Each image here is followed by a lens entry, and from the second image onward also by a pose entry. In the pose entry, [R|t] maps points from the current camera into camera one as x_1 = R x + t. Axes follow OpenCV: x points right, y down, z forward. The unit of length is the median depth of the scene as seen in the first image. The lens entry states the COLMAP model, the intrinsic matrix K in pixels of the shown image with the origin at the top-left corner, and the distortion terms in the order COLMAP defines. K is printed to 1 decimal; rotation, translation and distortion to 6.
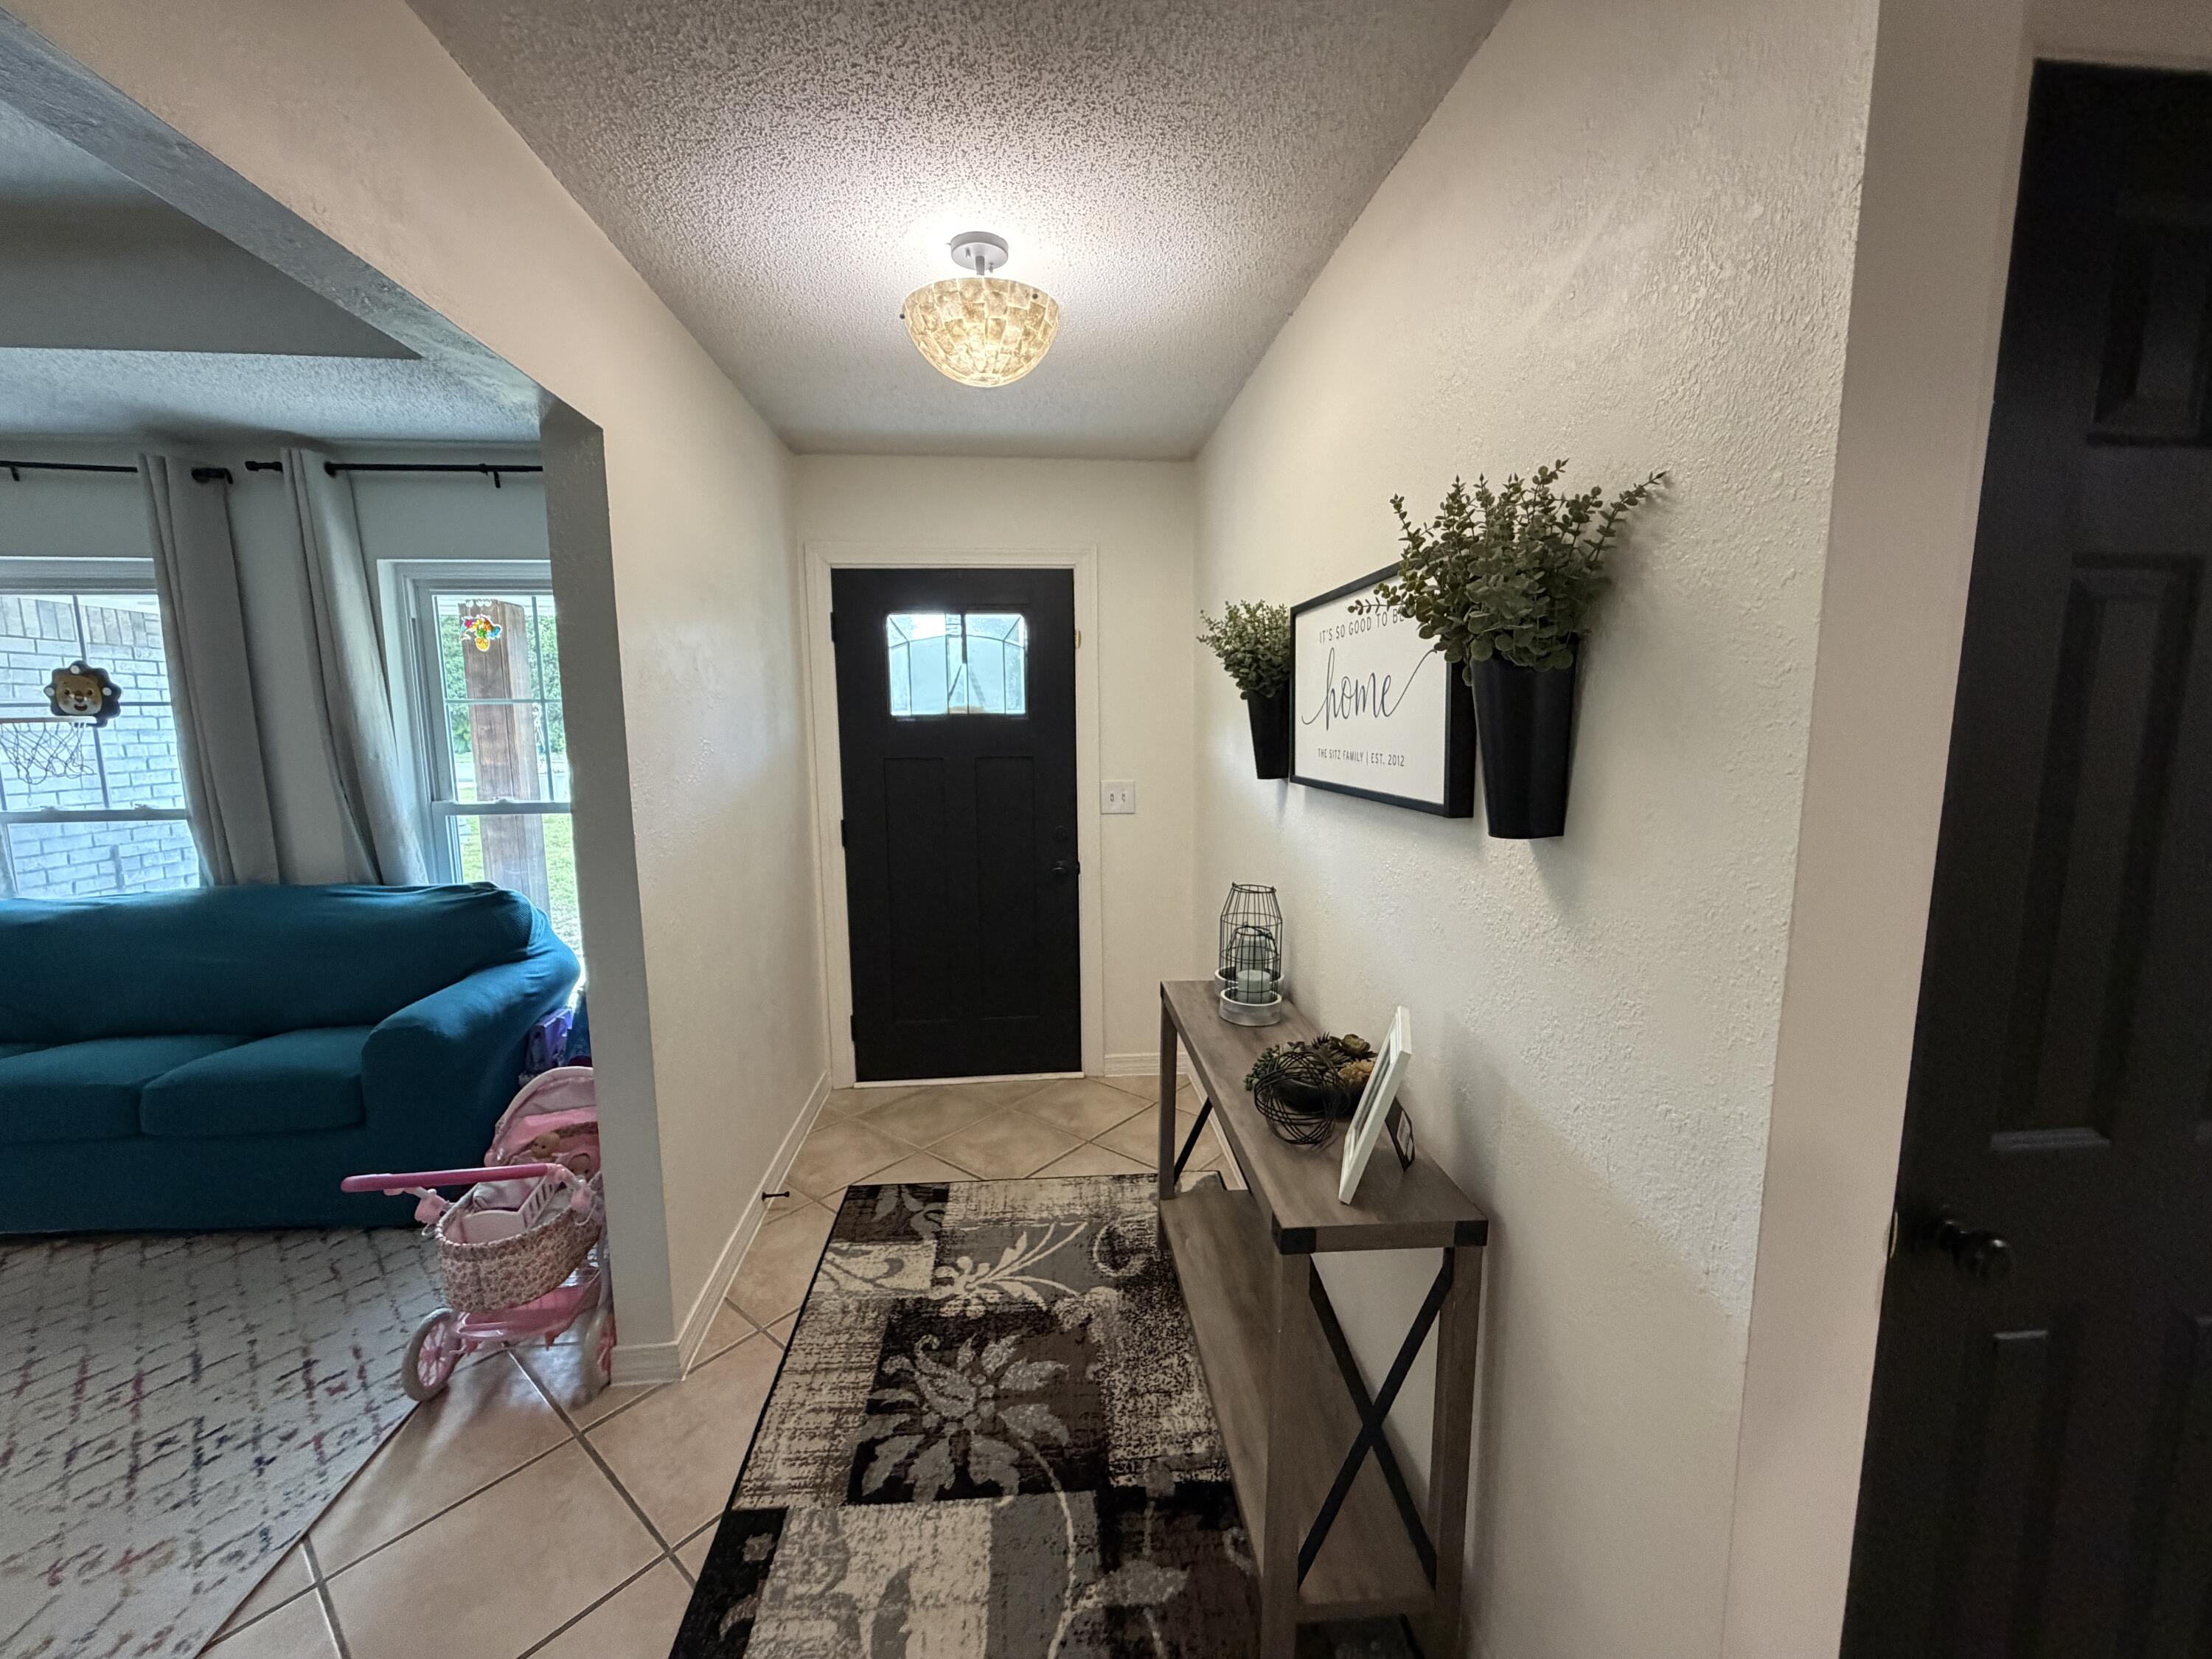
lens RADIAL K [[882.7, 0, 1101.0], [0, 882.7, 830.2], [0, 0, 1]] dist [0.000683, 0.000437]
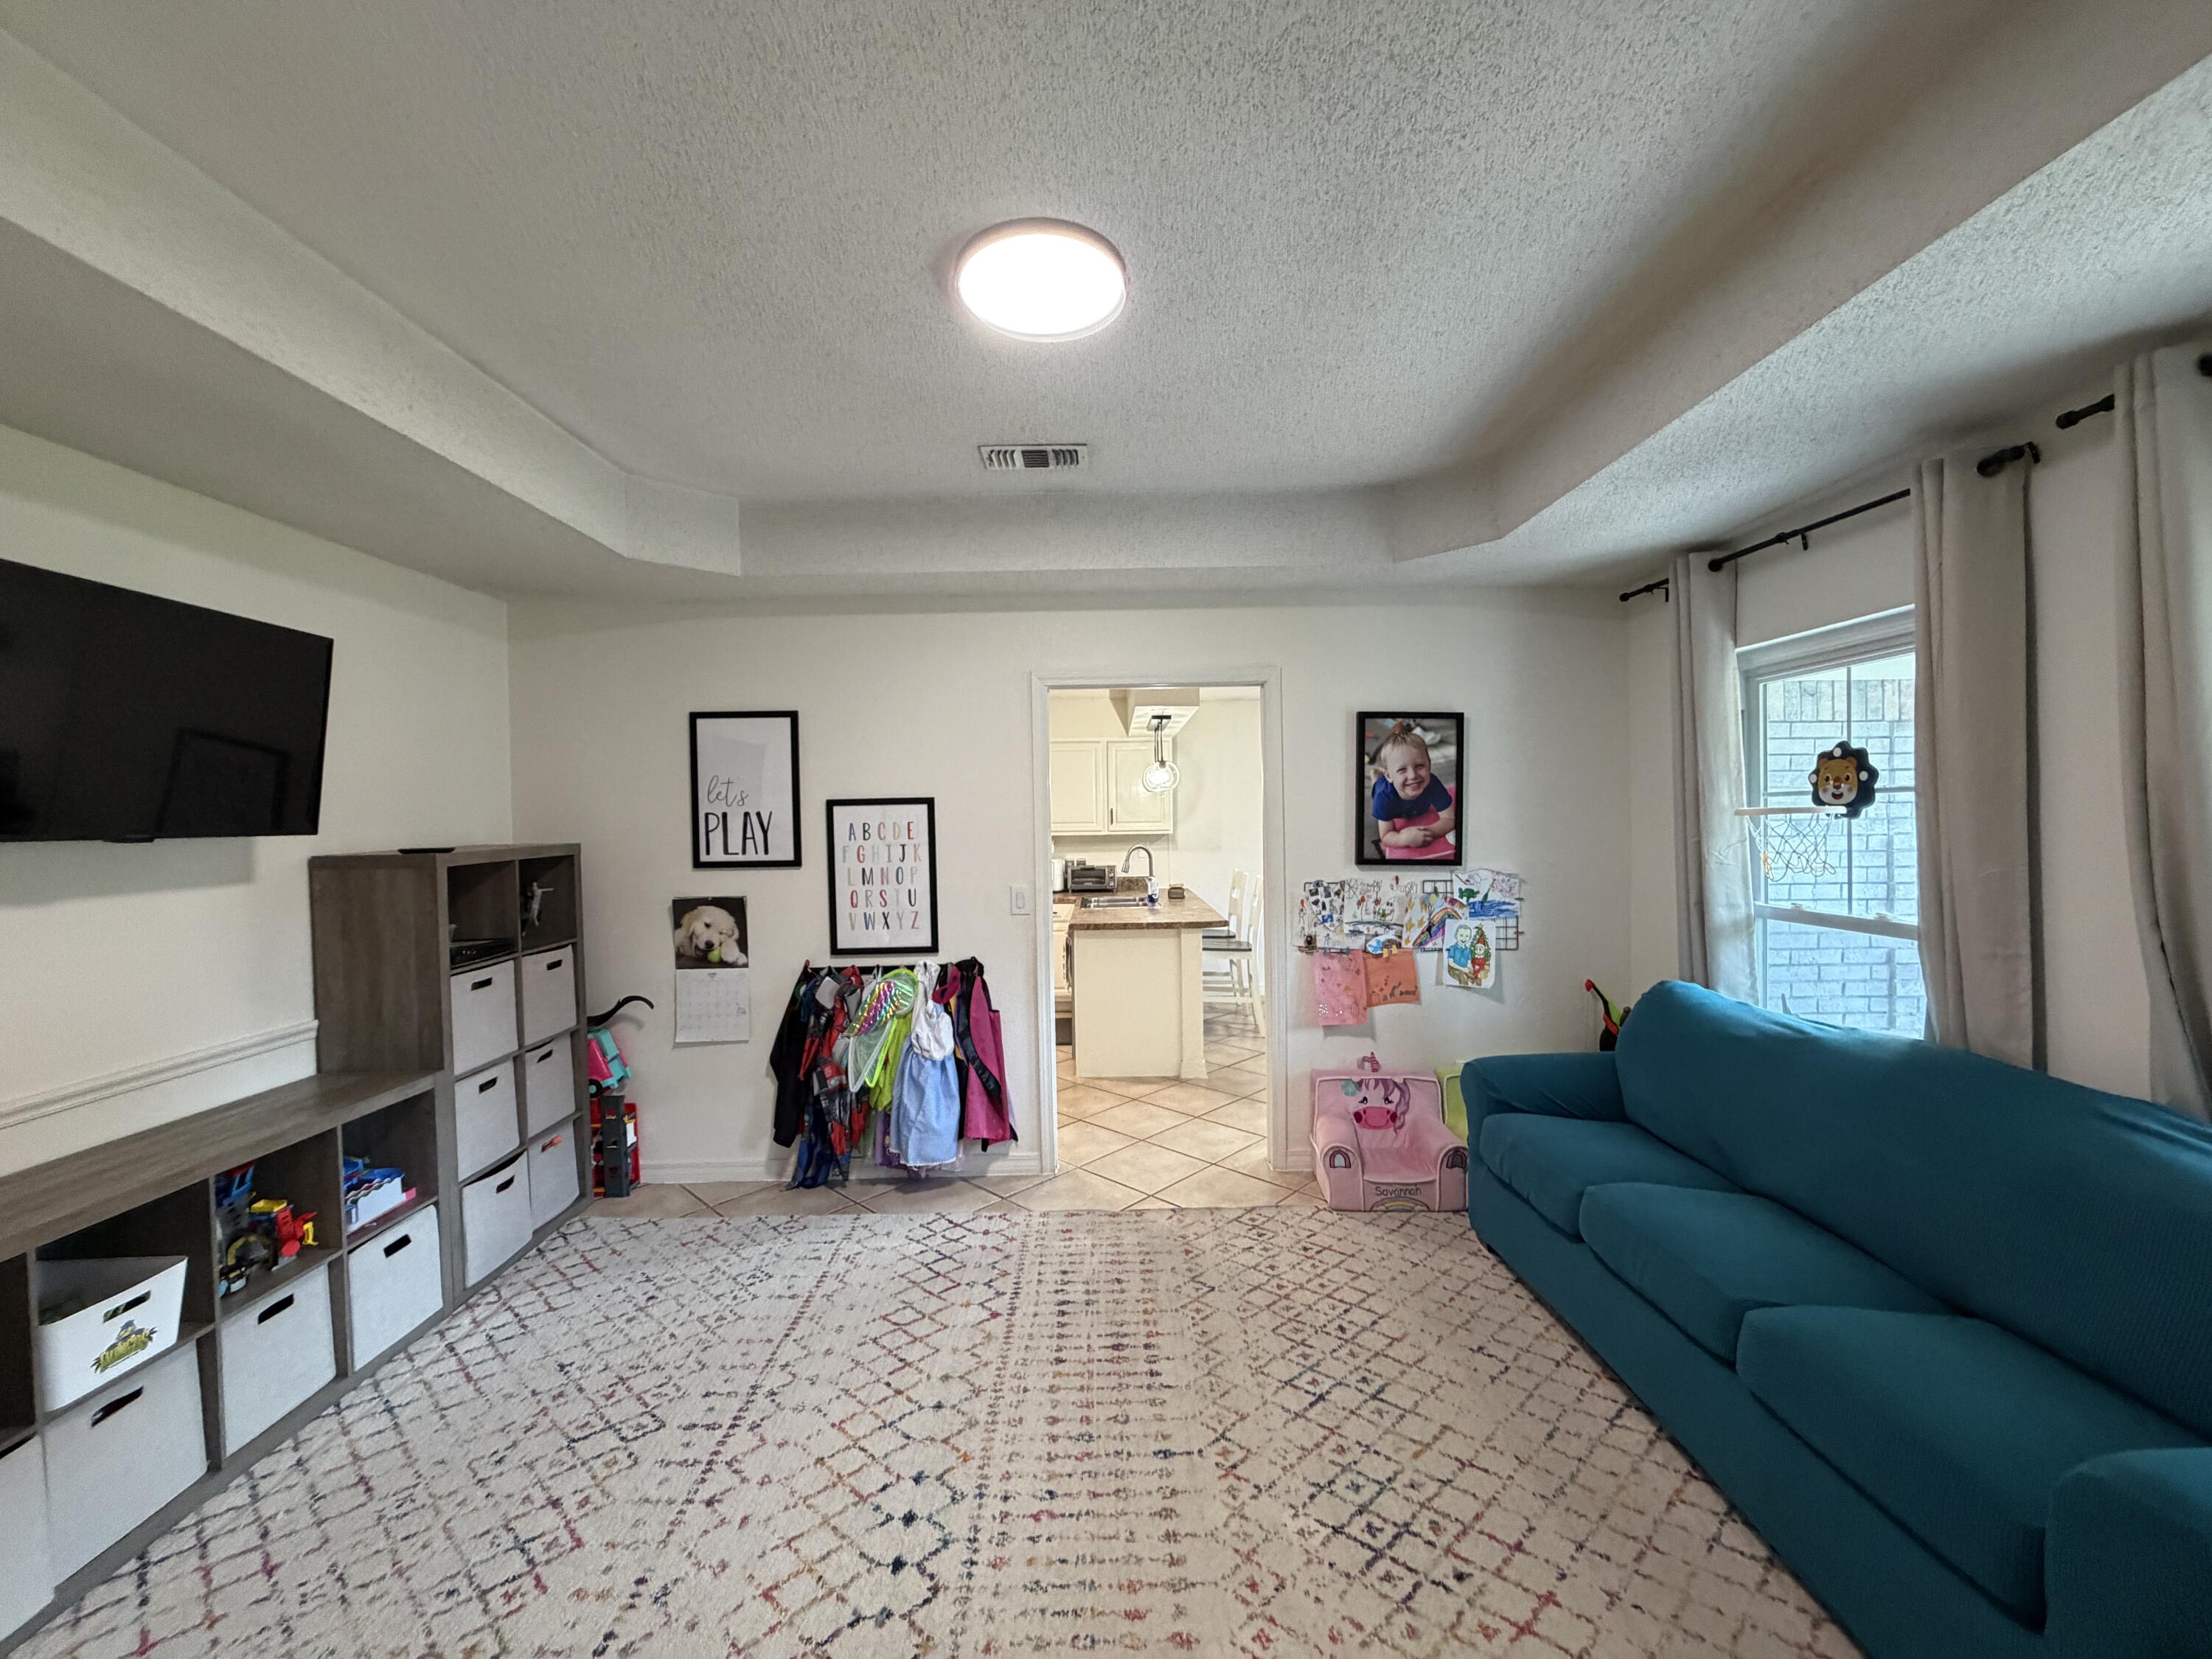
lens RADIAL K [[882.7, 0, 1101.0], [0, 882.7, 830.2], [0, 0, 1]] dist [0.000683, 0.000437]
pose [[-0.081053, 0.025666, -0.996379, -0.260287], [-0.108577, 0.993492, 0.034424, -0.062384], [0.990778, 0.110974, -0.077738, 0.395063]]
